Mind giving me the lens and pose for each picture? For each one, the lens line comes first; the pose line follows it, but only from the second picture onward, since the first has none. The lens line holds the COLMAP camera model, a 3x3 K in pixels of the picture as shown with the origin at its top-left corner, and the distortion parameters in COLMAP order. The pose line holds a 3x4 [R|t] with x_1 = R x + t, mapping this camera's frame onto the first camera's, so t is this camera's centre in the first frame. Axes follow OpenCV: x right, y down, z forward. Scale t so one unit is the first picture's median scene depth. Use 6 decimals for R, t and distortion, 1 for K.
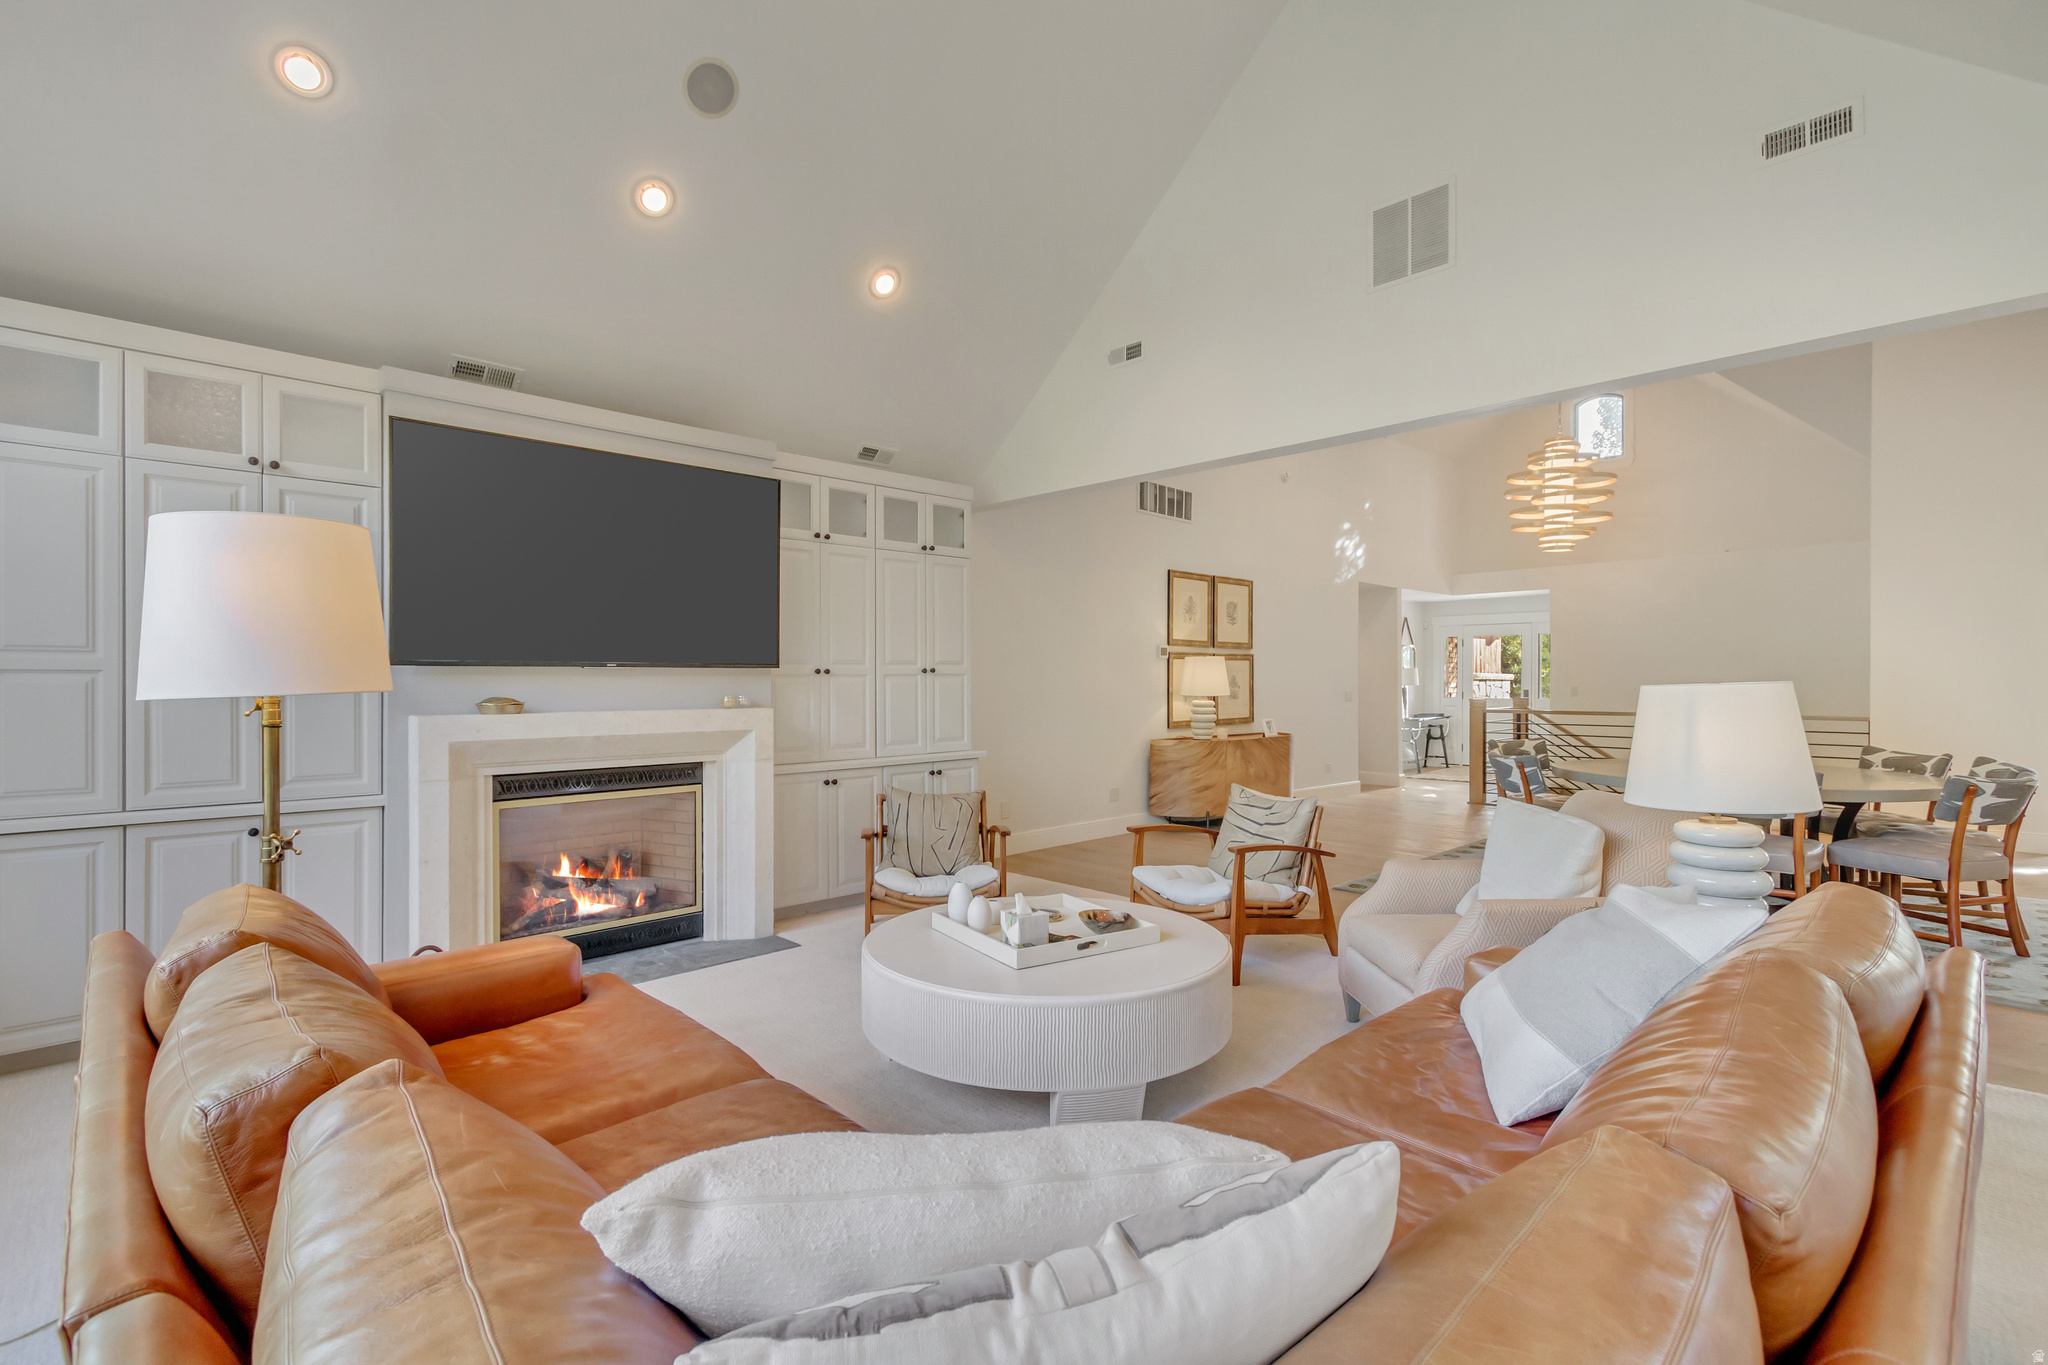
lens RADIAL K [[938.5, 0, 1025.9], [0, 938.5, 674.9], [0, 0, 1]] dist [0.000854, -0.000128]
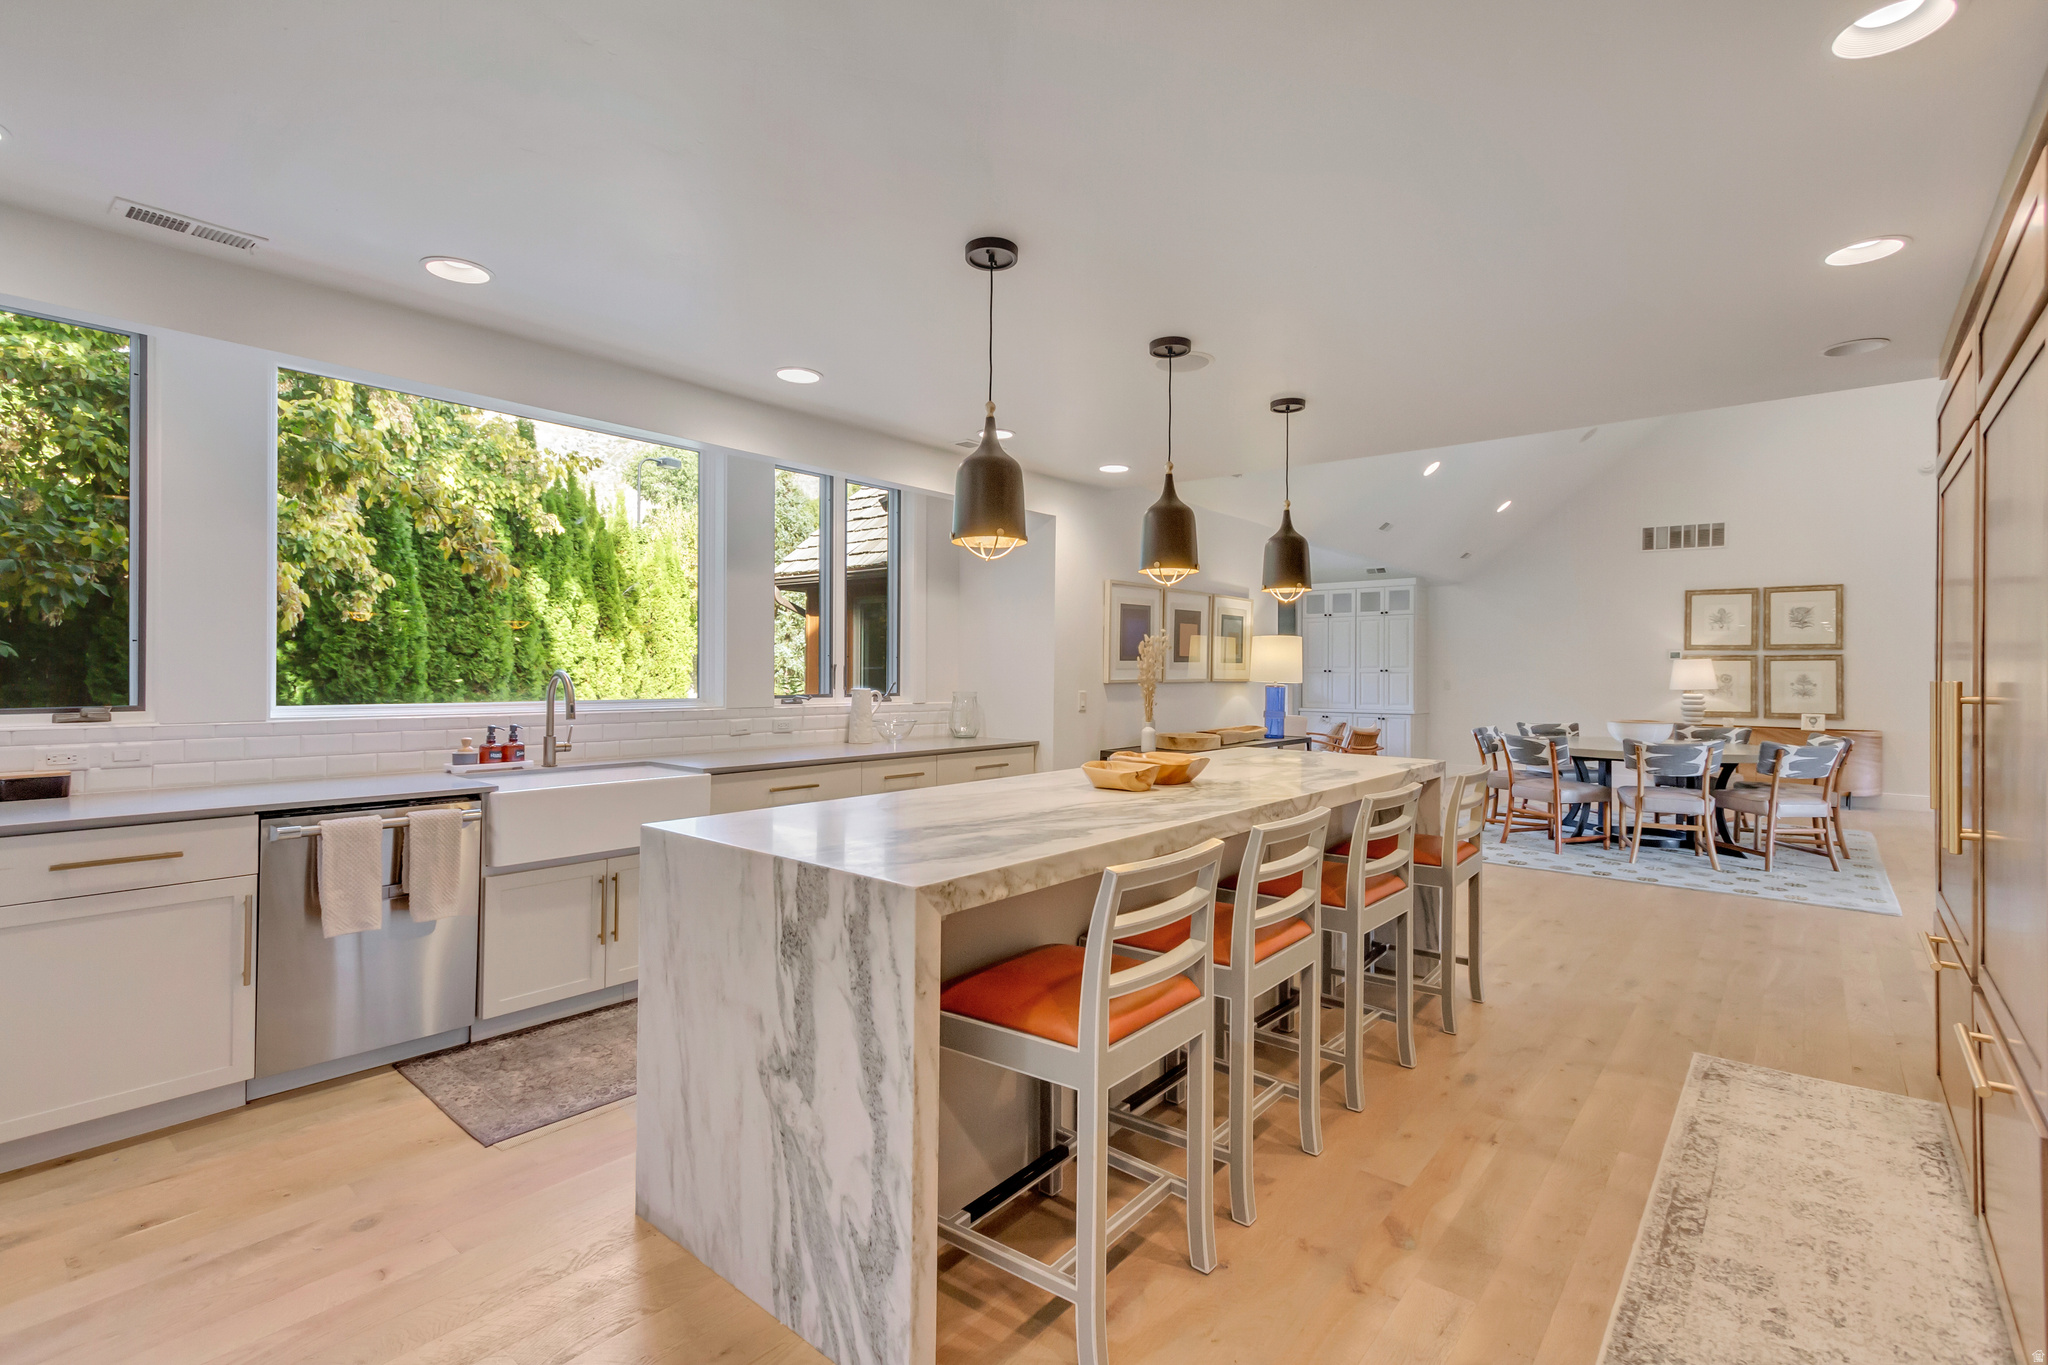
lens RADIAL K [[938.5, 0, 1011.2], [0, 938.5, 671.5], [0, 0, 1]] dist [0.000854, -0.000128]
pose [[0.092268, -0.008912, -0.995694, 1.926313], [-0.010768, 0.999893, -0.009948, 0.028025], [0.995676, 0.011640, 0.092162, -0.031989]]
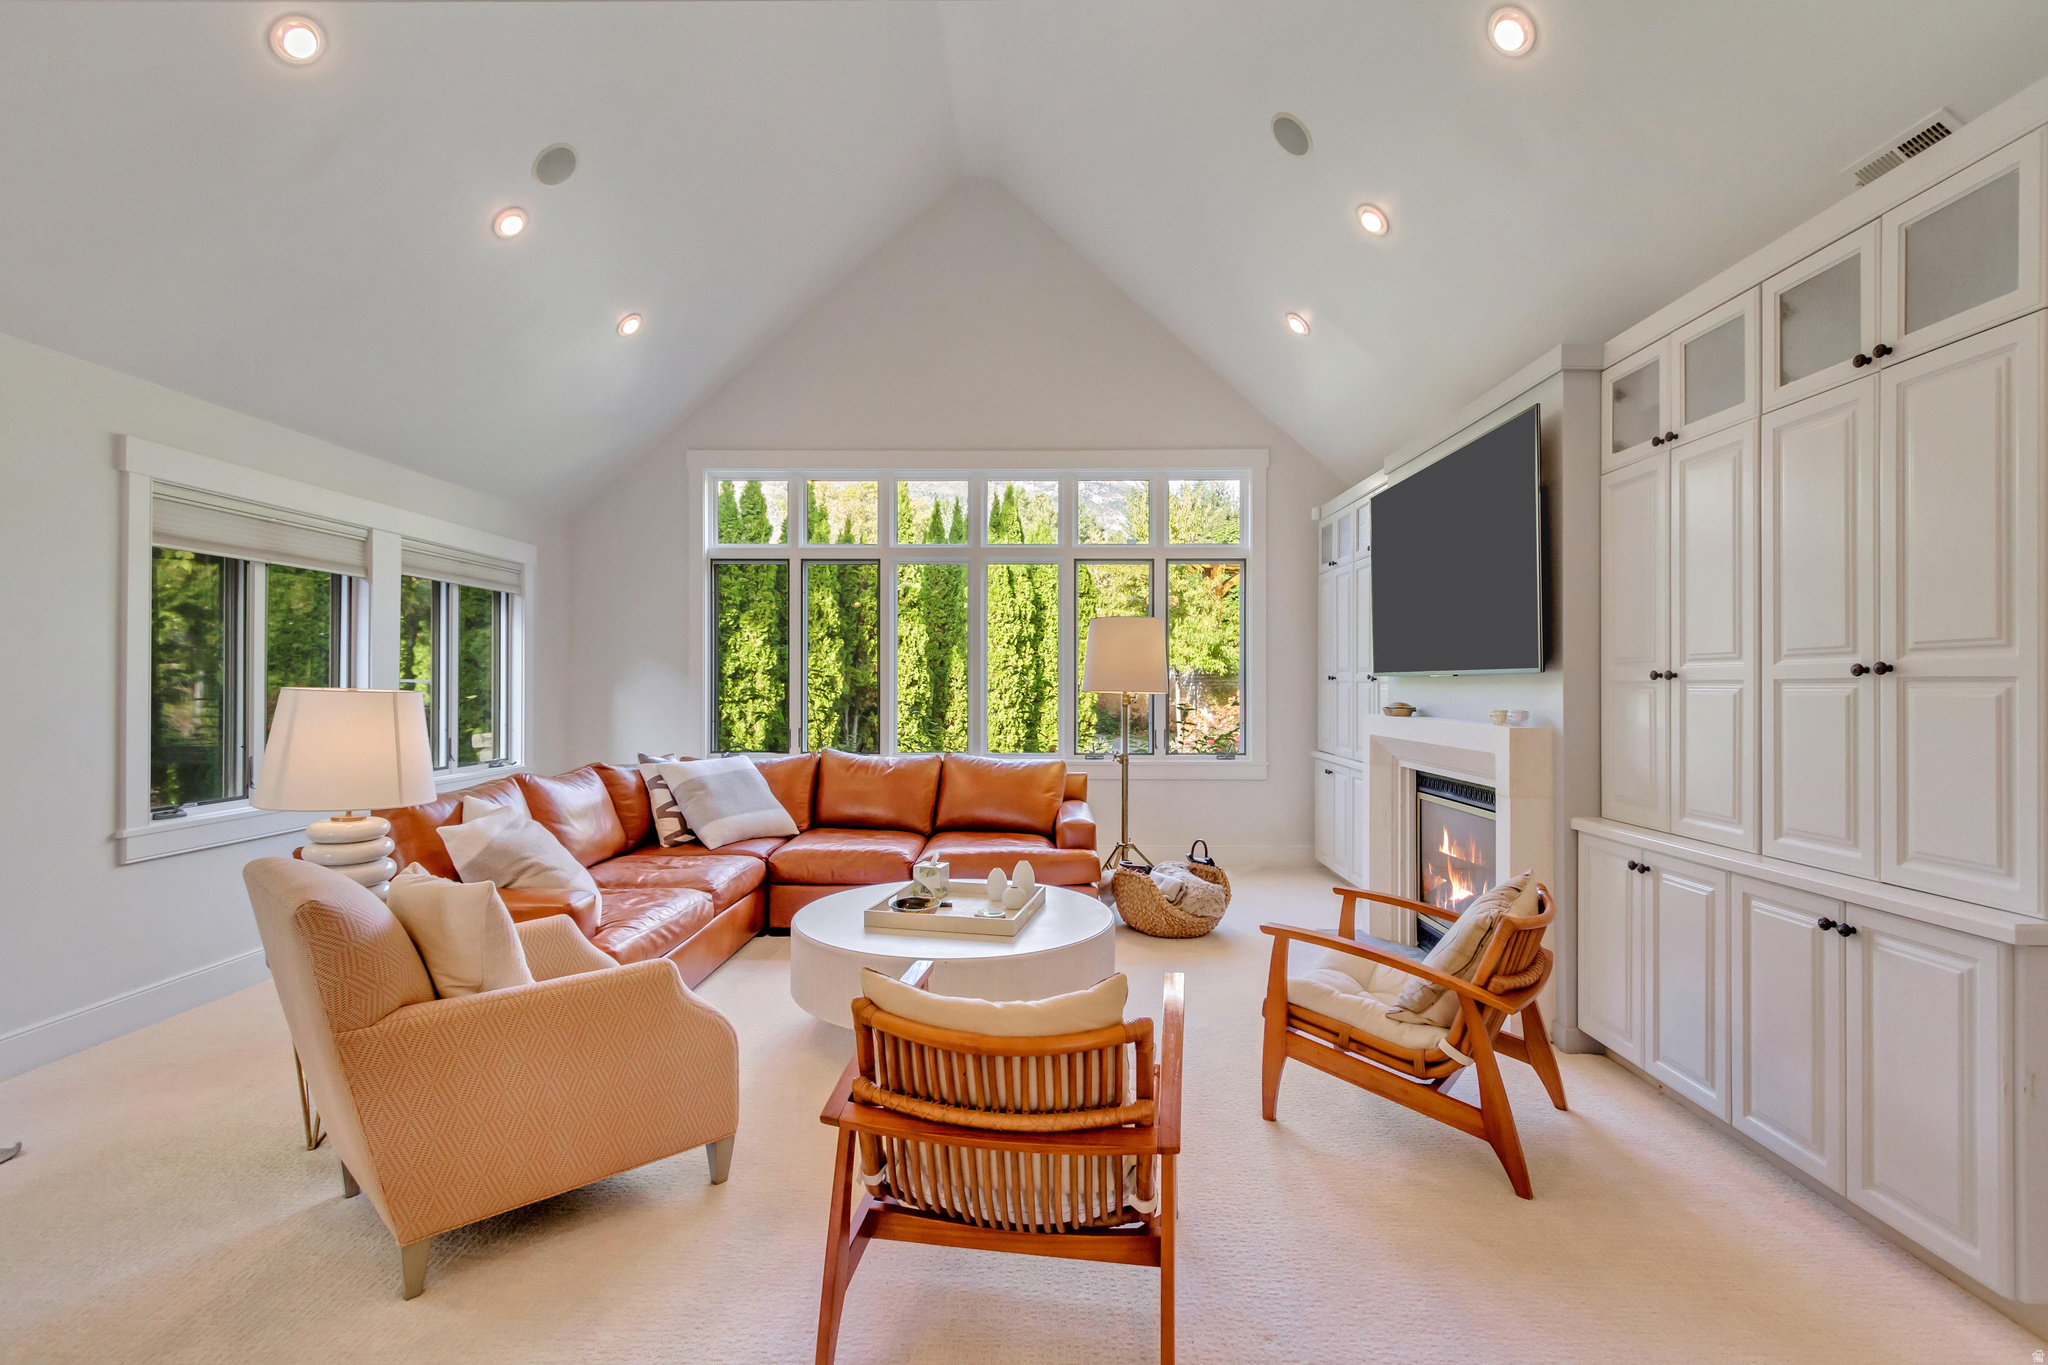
lens RADIAL K [[938.5, 0, 1020.7], [0, 938.5, 682.0], [0, 0, 1]] dist [0.000854, -0.000128]
pose [[-0.715662, -0.013350, -0.698319, 0.421448], [-0.013756, 0.999893, -0.005018, 0.007878], [0.698311, 0.006015, -0.715769, 1.032206]]
